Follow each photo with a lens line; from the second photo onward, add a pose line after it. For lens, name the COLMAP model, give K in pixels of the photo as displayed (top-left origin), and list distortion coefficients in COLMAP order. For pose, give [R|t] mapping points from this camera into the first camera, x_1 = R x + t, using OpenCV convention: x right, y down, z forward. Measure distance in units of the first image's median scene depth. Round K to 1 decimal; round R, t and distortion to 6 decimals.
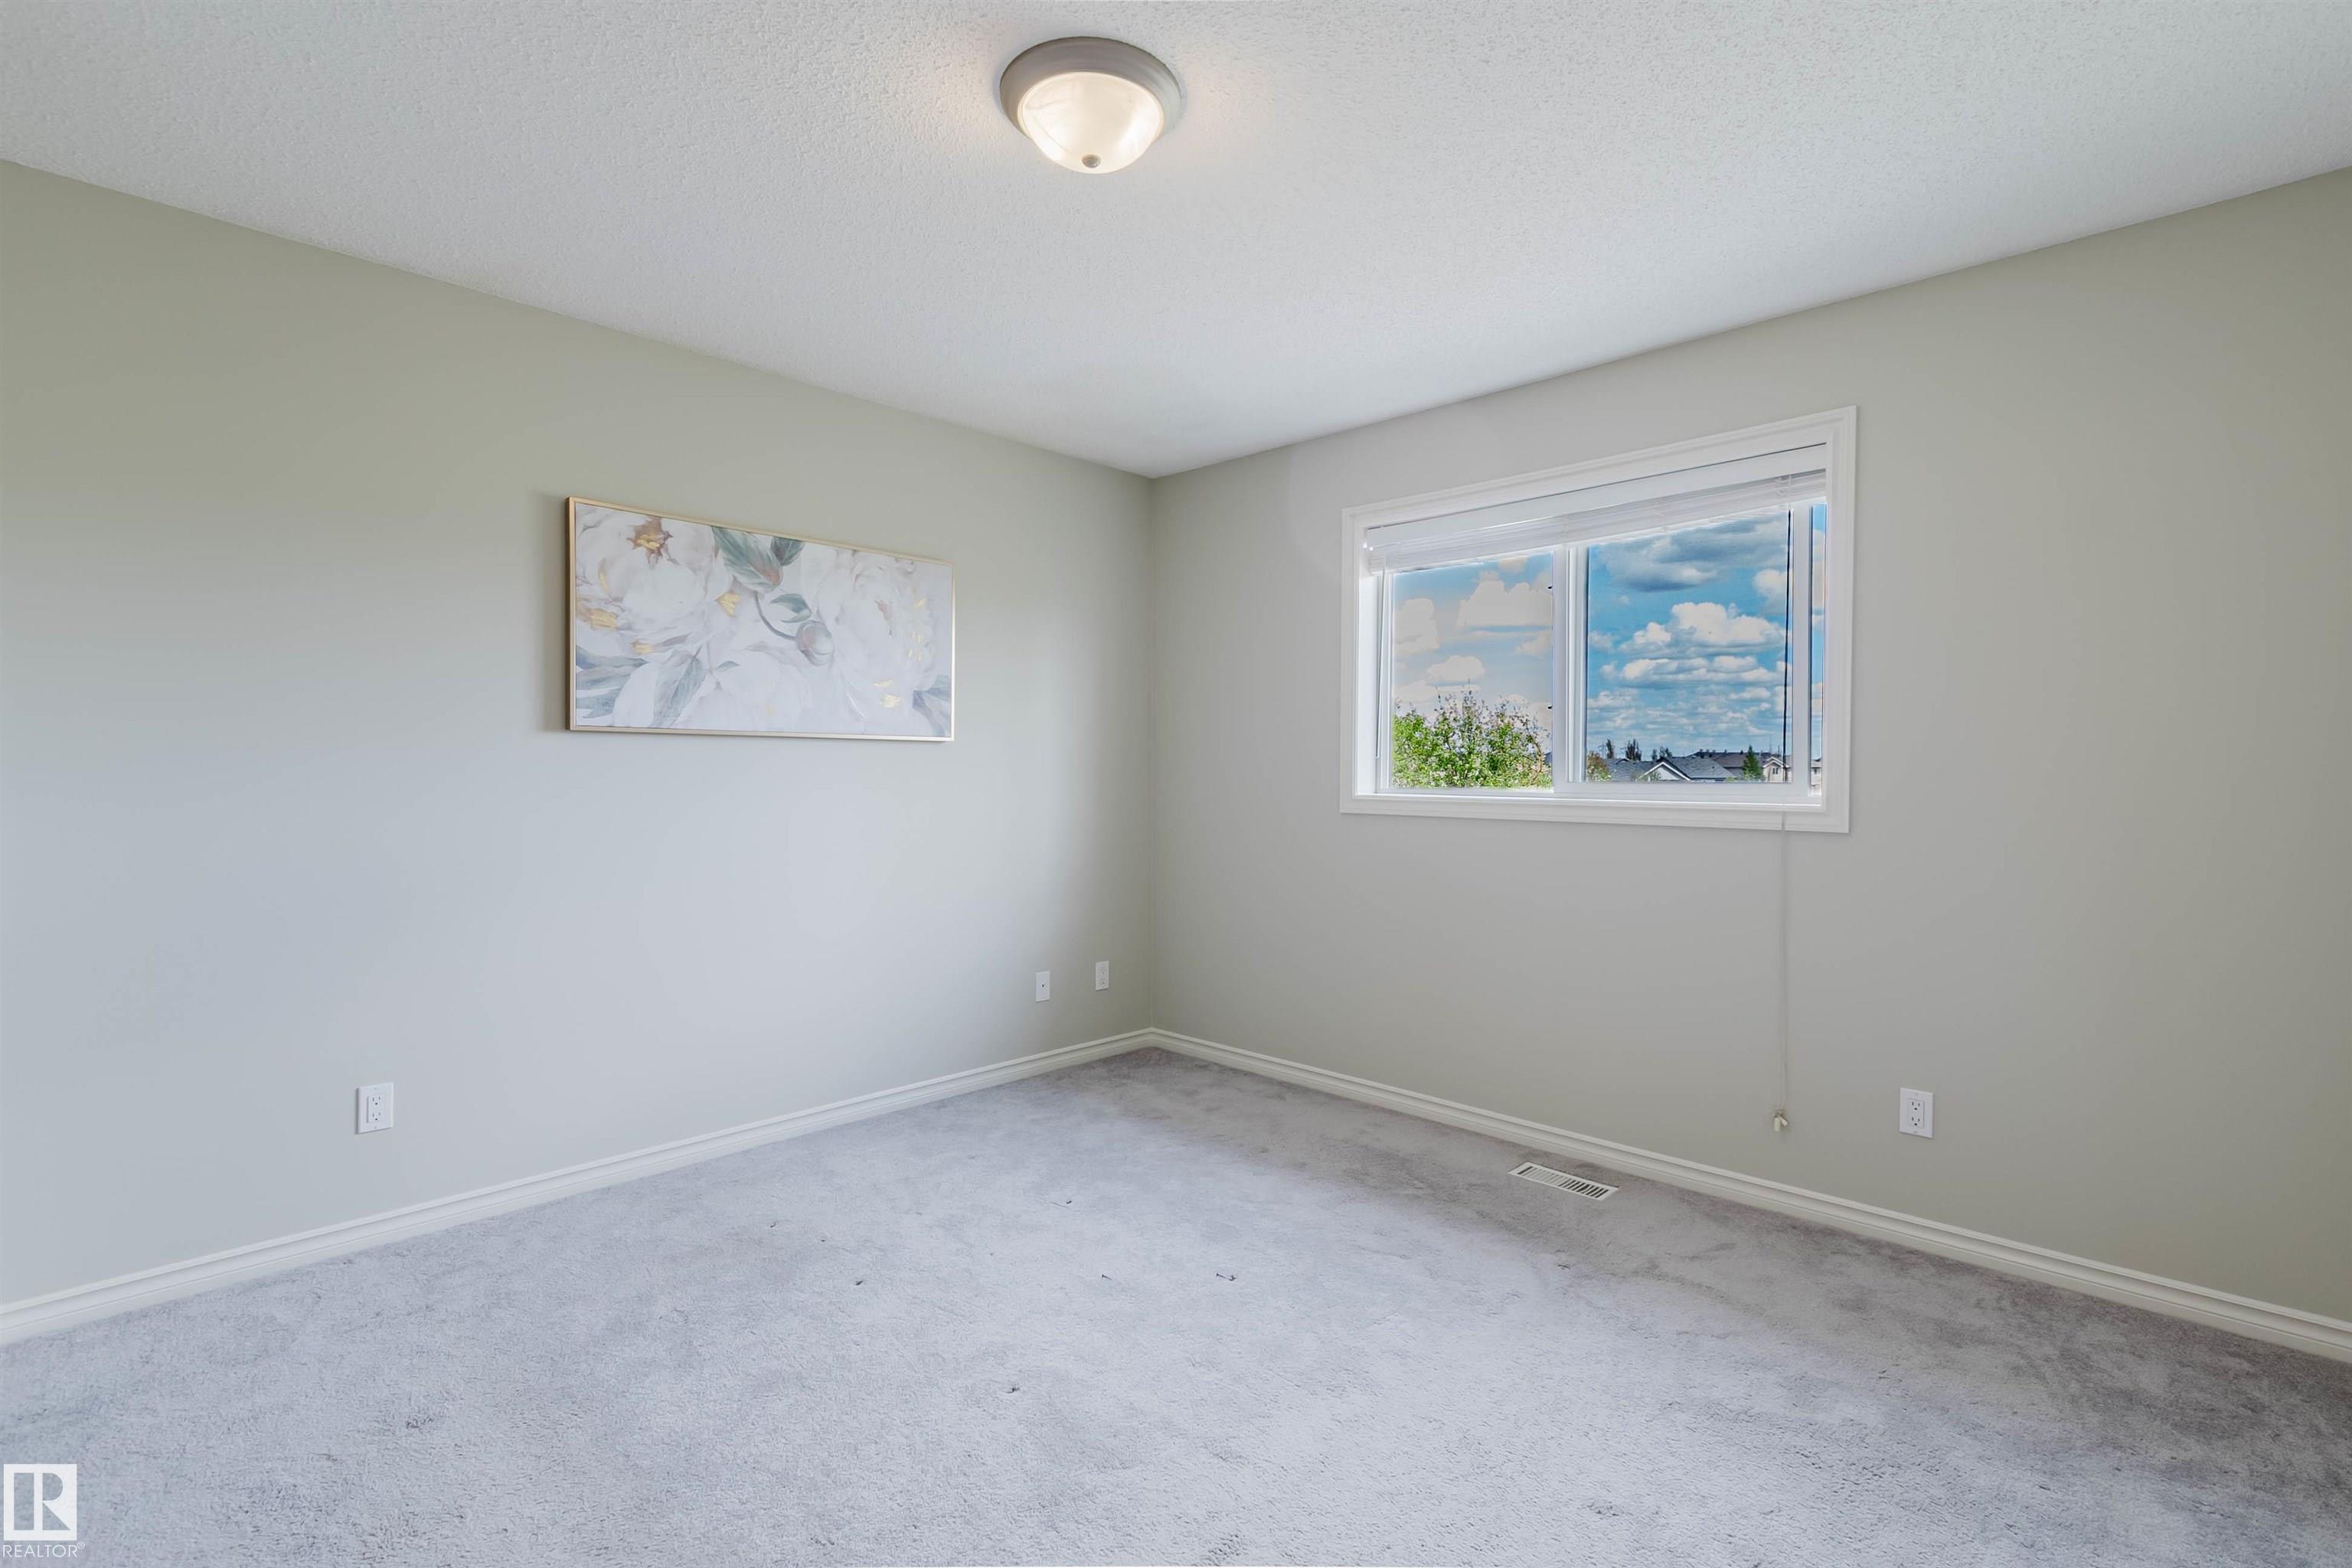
lens RADIAL K [[1078.1, 0, 1199.6], [0, 1078.1, 785.3], [0, 0, 1]] dist [0.001865, 0.000464]
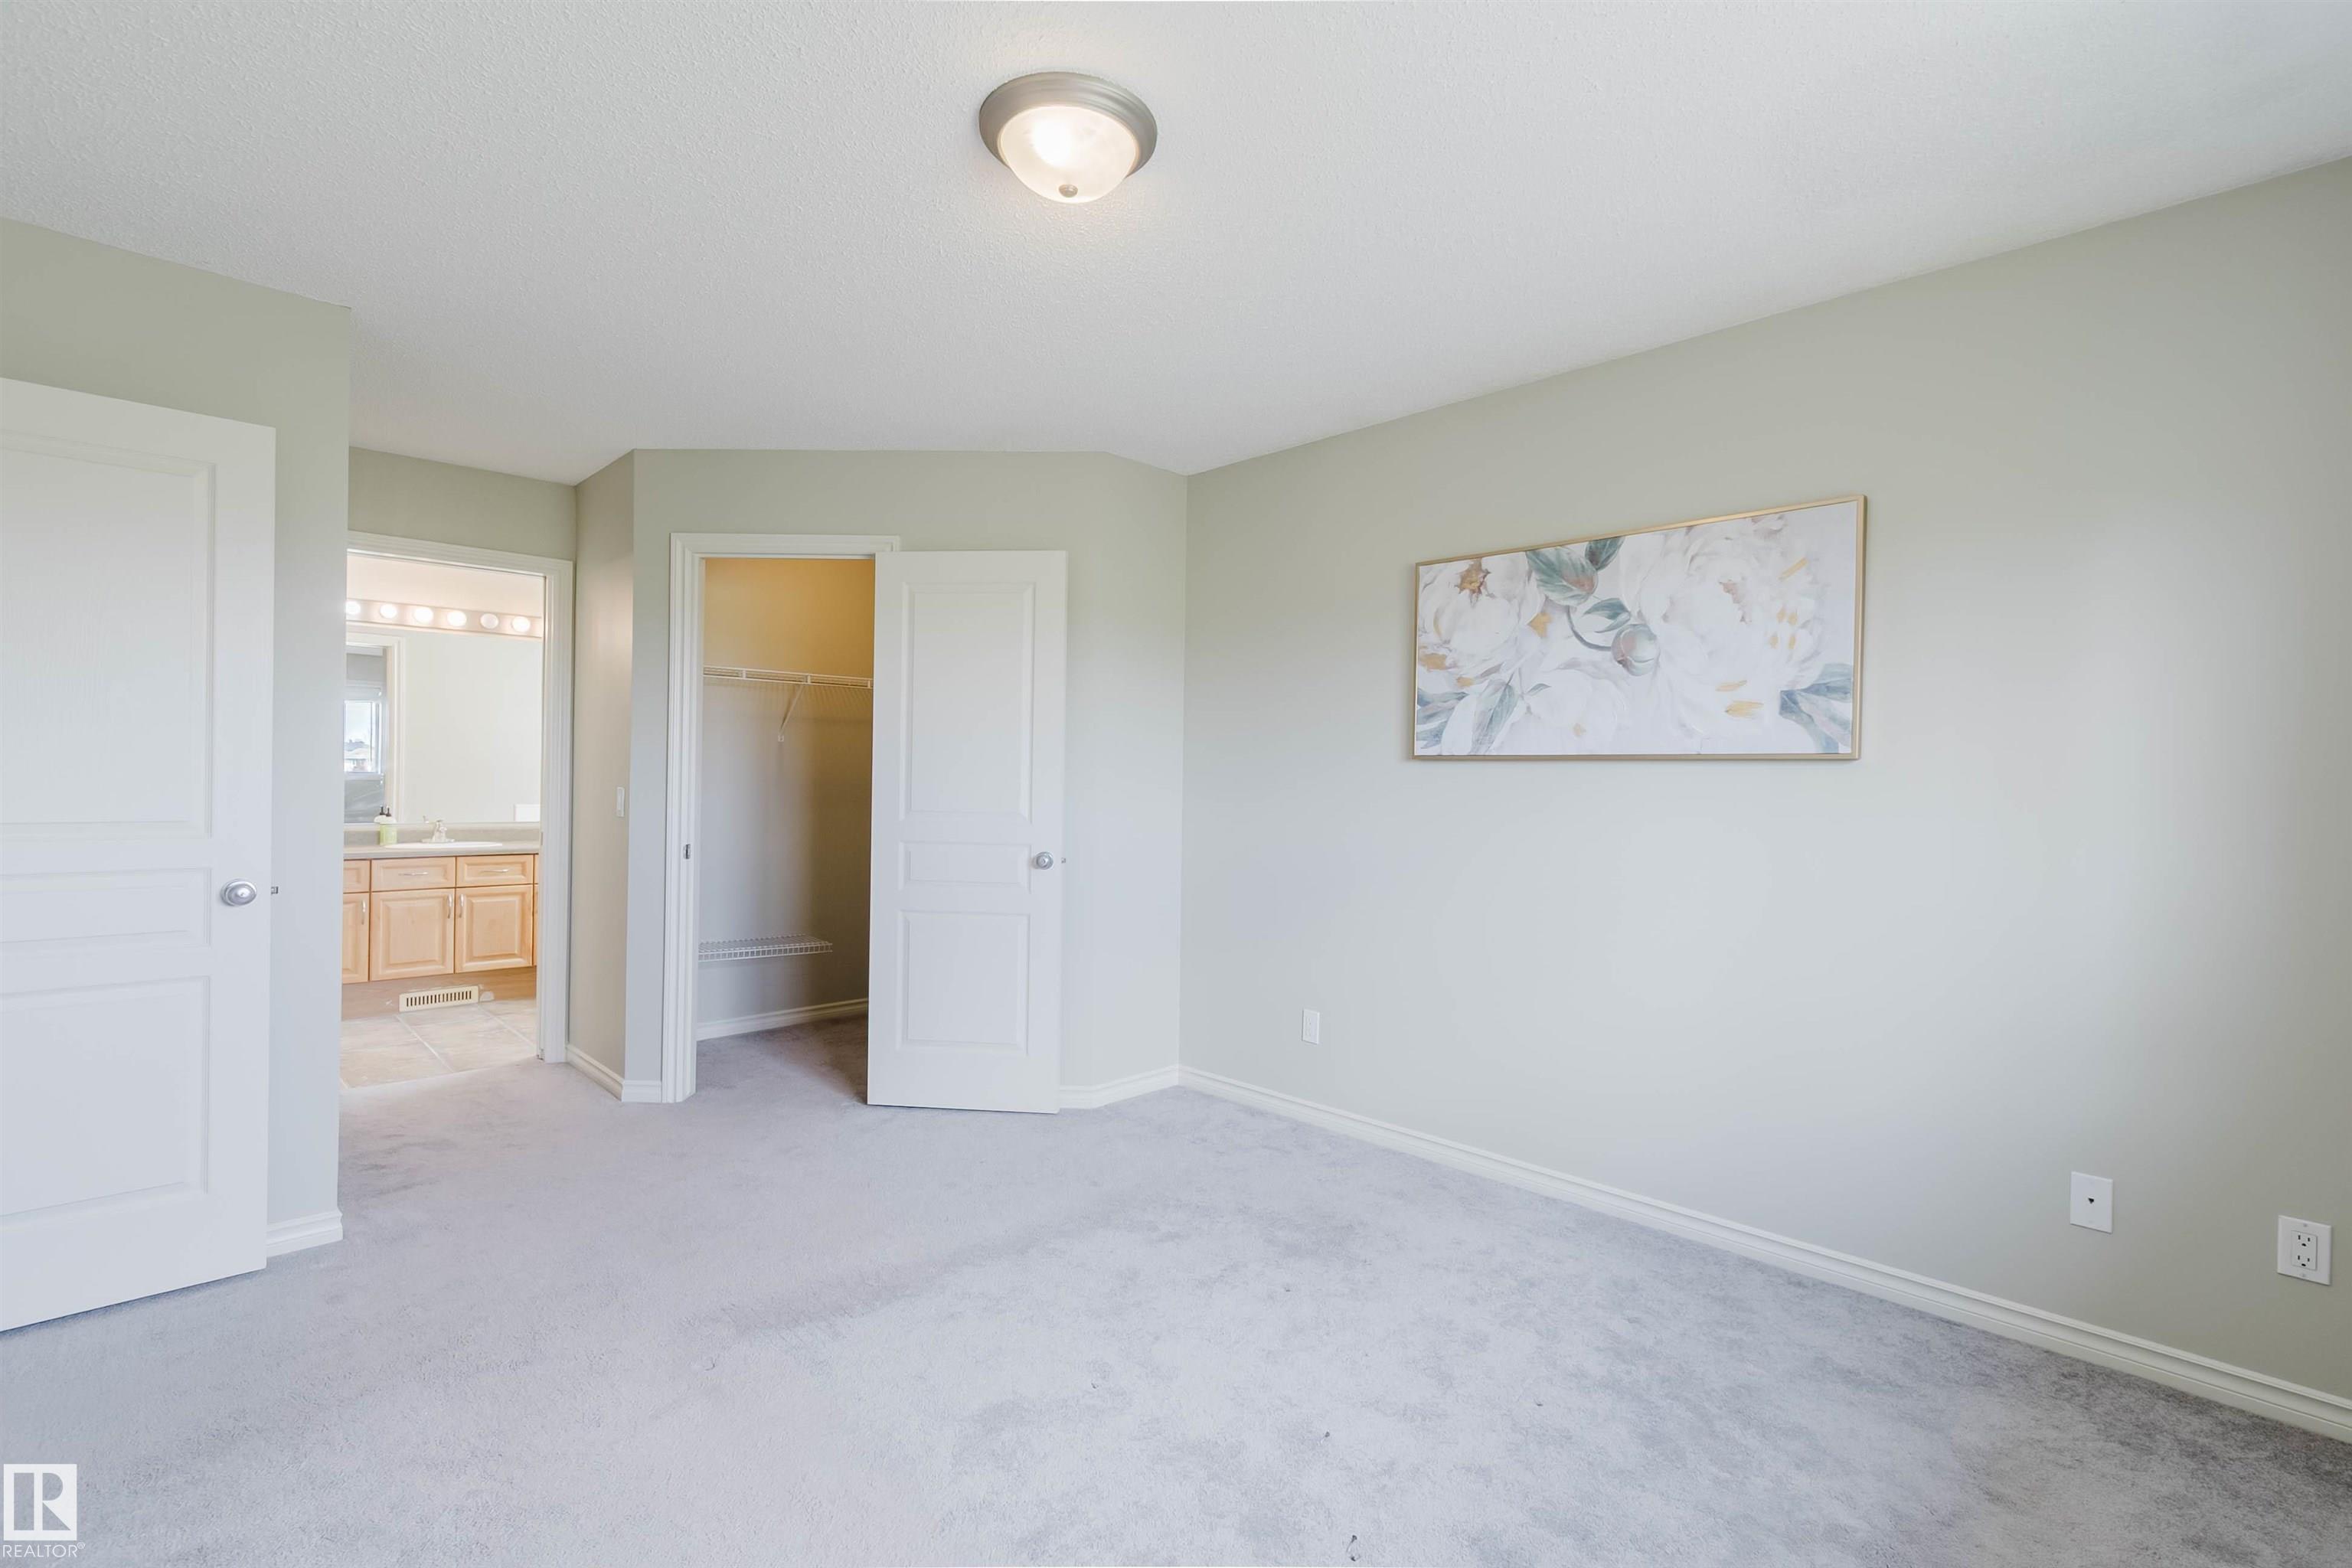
lens RADIAL K [[1078.1, 0, 1174.3], [0, 1078.1, 777.8], [0, 0, 1]] dist [0.001865, 0.000464]
pose [[-0.051561, -0.007593, -0.998641, 0.553950], [-0.030231, 0.999525, -0.006039, -0.014129], [0.998212, 0.029879, -0.051766, 0.722107]]
